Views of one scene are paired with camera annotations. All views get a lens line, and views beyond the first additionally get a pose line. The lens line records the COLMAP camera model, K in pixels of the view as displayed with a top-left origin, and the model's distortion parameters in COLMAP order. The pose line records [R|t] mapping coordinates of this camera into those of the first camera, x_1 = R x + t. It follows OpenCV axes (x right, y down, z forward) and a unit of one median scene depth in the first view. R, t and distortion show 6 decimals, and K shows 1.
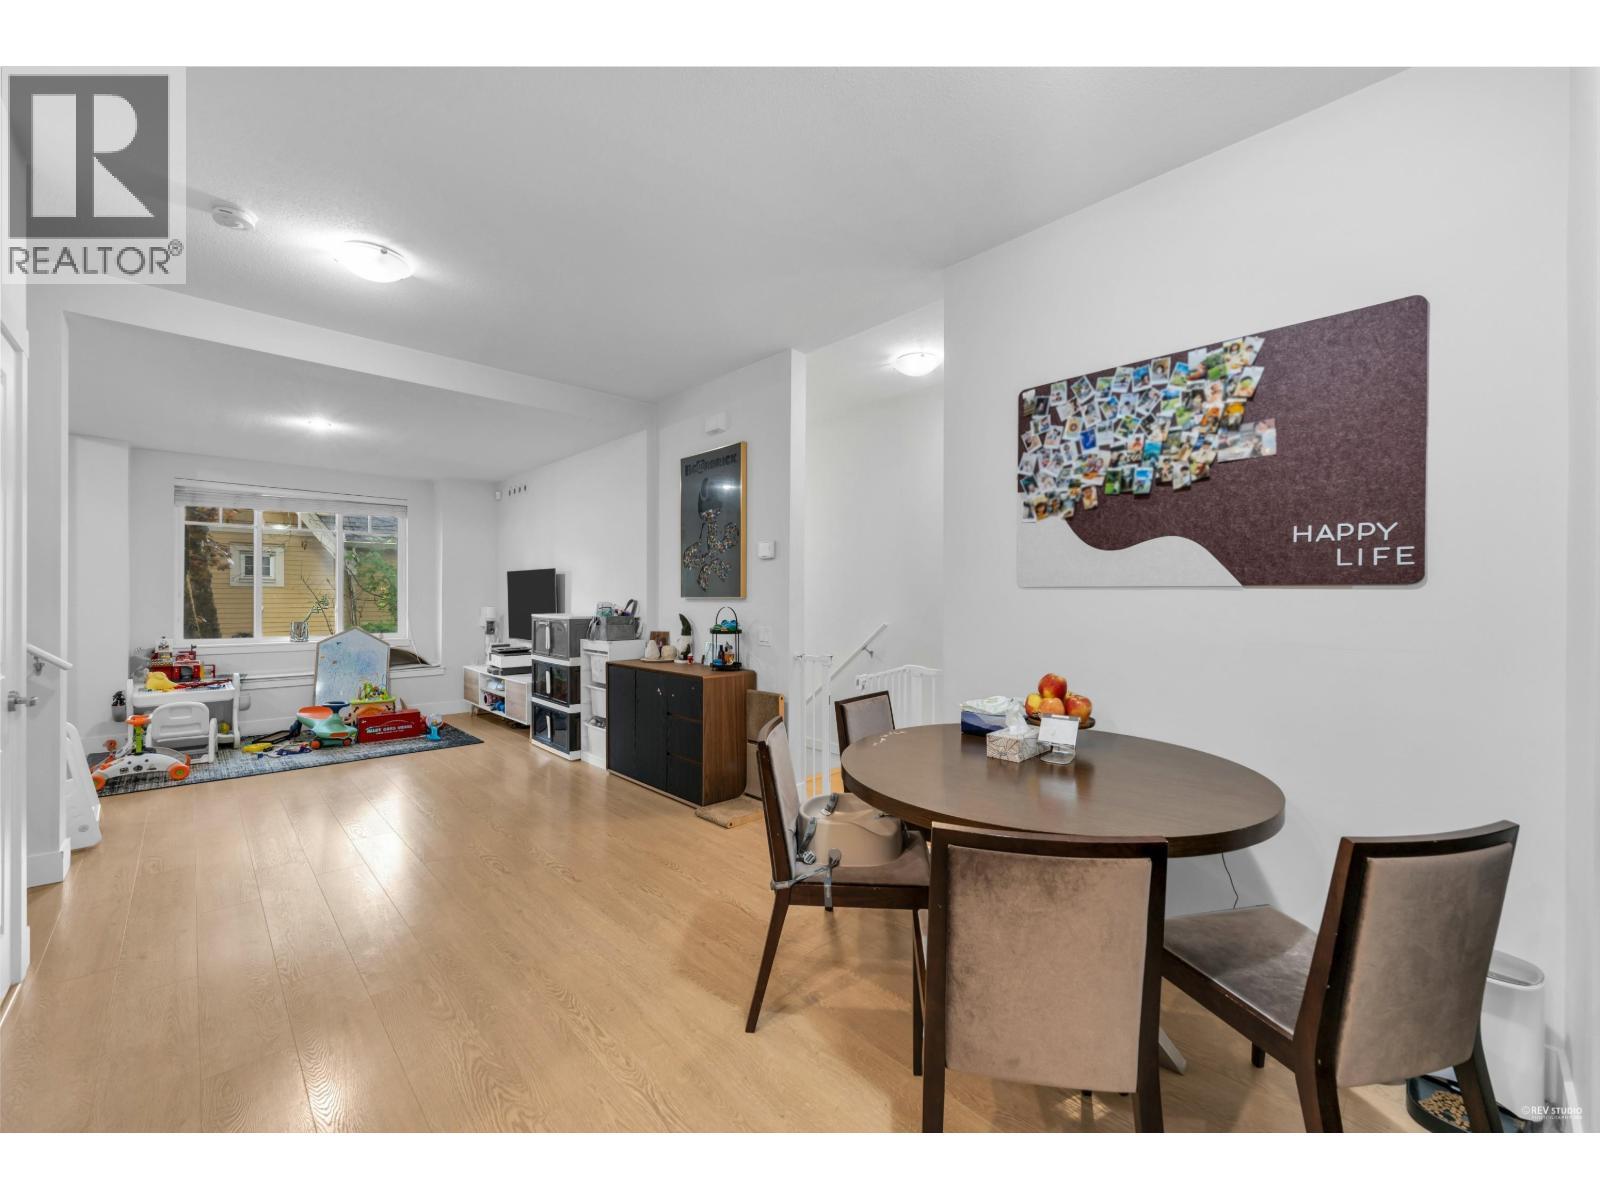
lens RADIAL K [[641.5, 0, 797.4], [0, 641.5, 600.6], [0, 0, 1]] dist [0.001778, 0.000370]
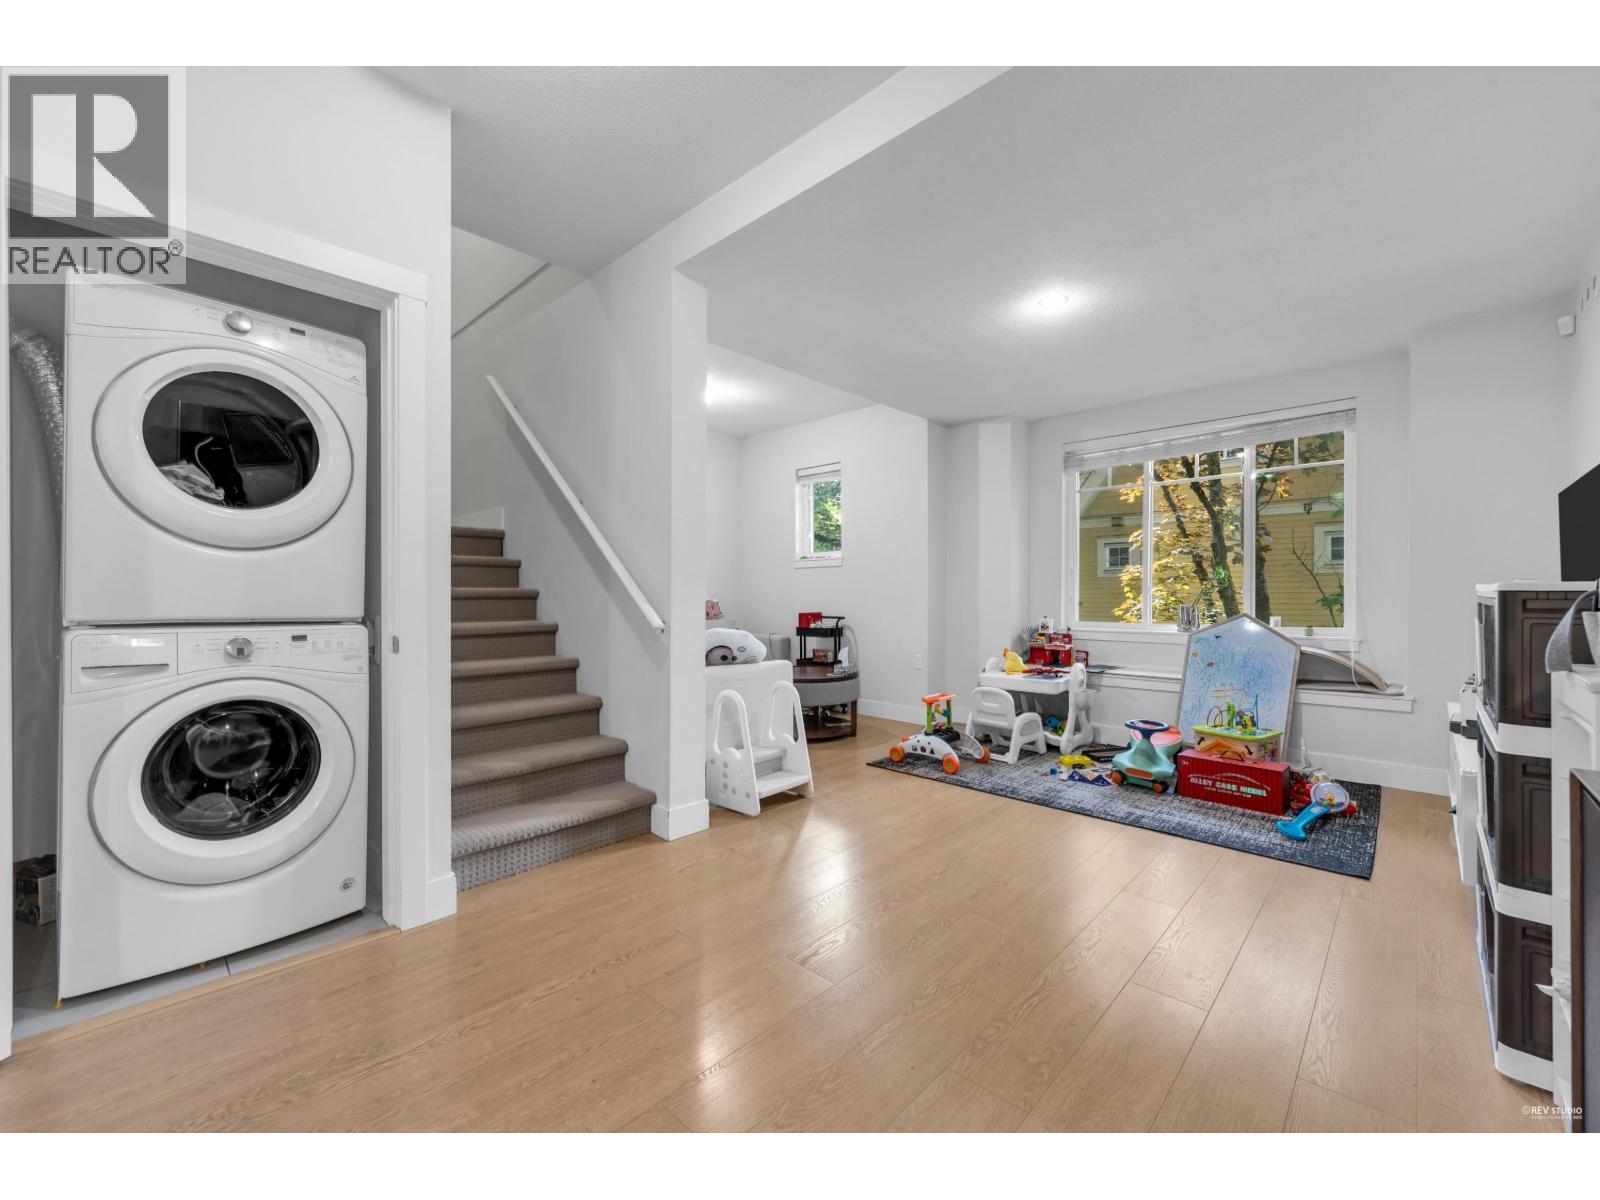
lens RADIAL K [[642.8, 0, 799.4], [0, 642.8, 597.4], [0, 0, 1]] dist [0.000510, -0.000374]
pose [[0.037981, -0.000189, -0.999278, -0.071365], [-0.003178, 0.999995, -0.000310, 0.030294], [0.999273, 0.003188, 0.037981, 0.604543]]
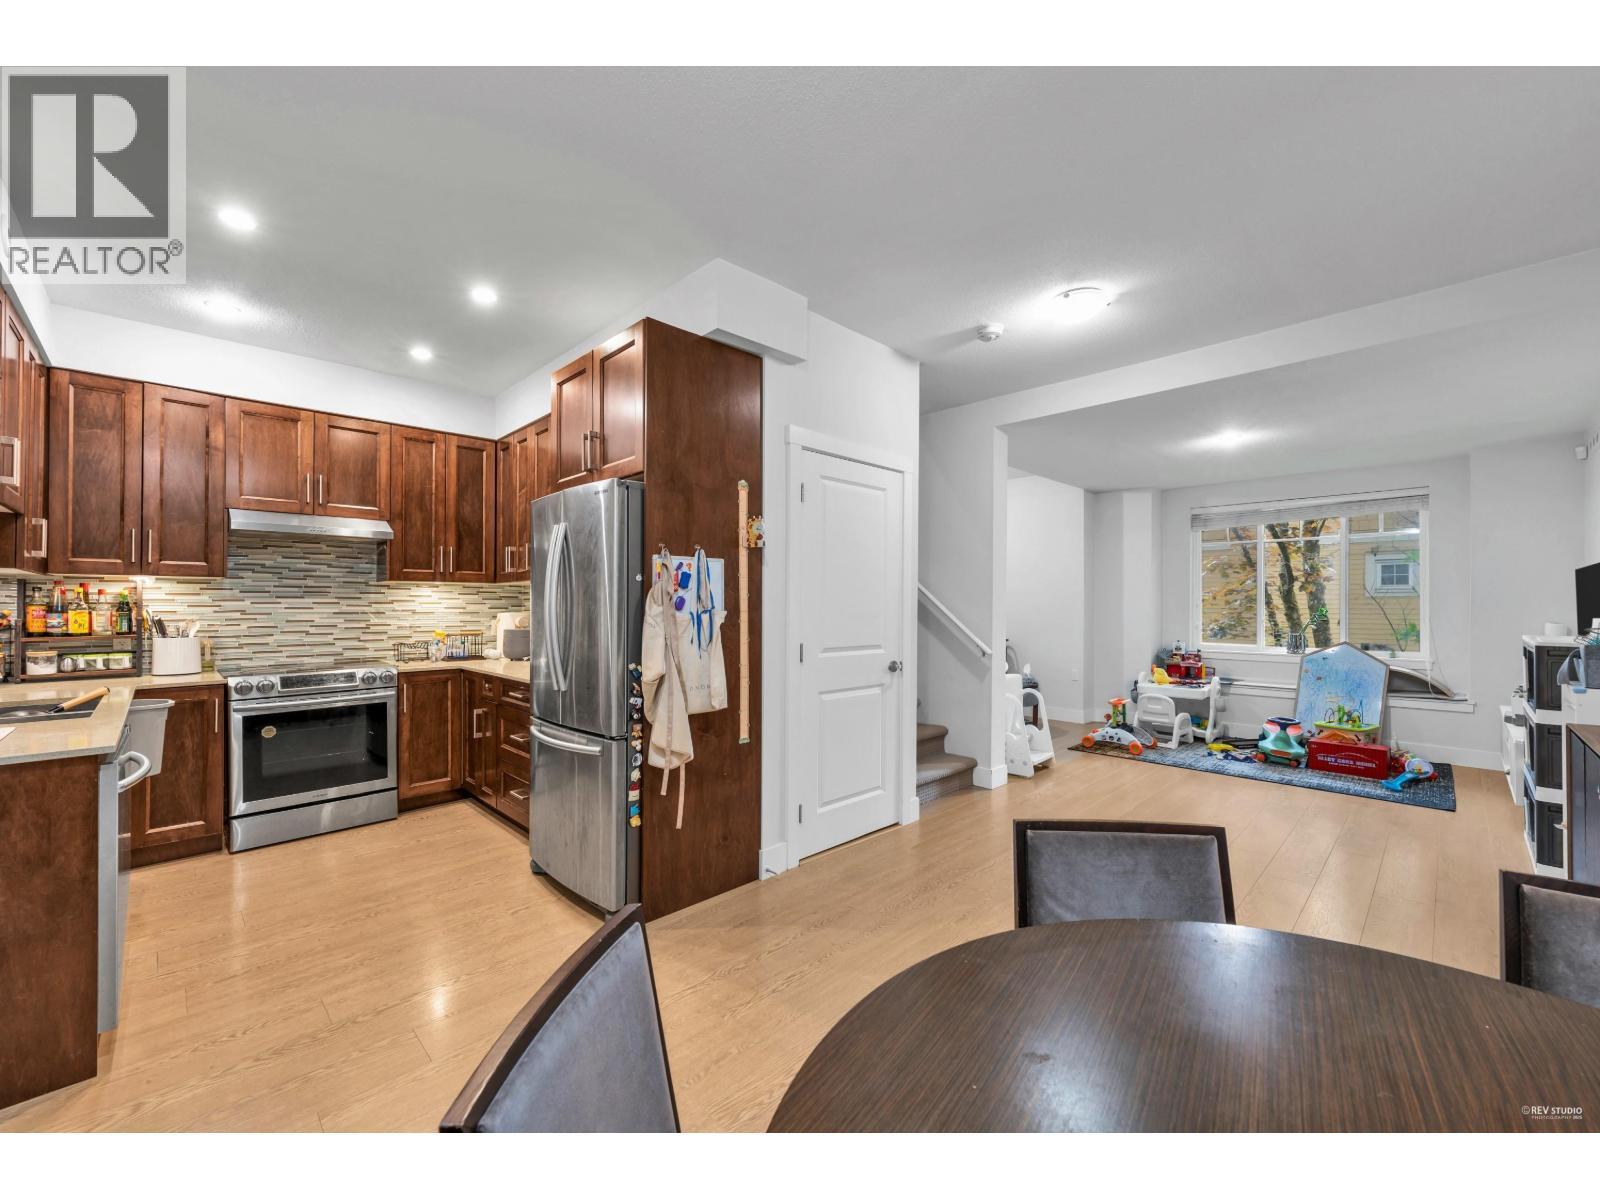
lens RADIAL K [[641.5, 0, 797.4], [0, 641.5, 600.6], [0, 0, 1]] dist [0.001778, 0.000370]
pose [[0.011144, -0.010125, -0.999887, 0.220944], [-0.005152, 0.999935, -0.010183, -0.003253], [0.999925, 0.005265, 0.011091, 0.262492]]
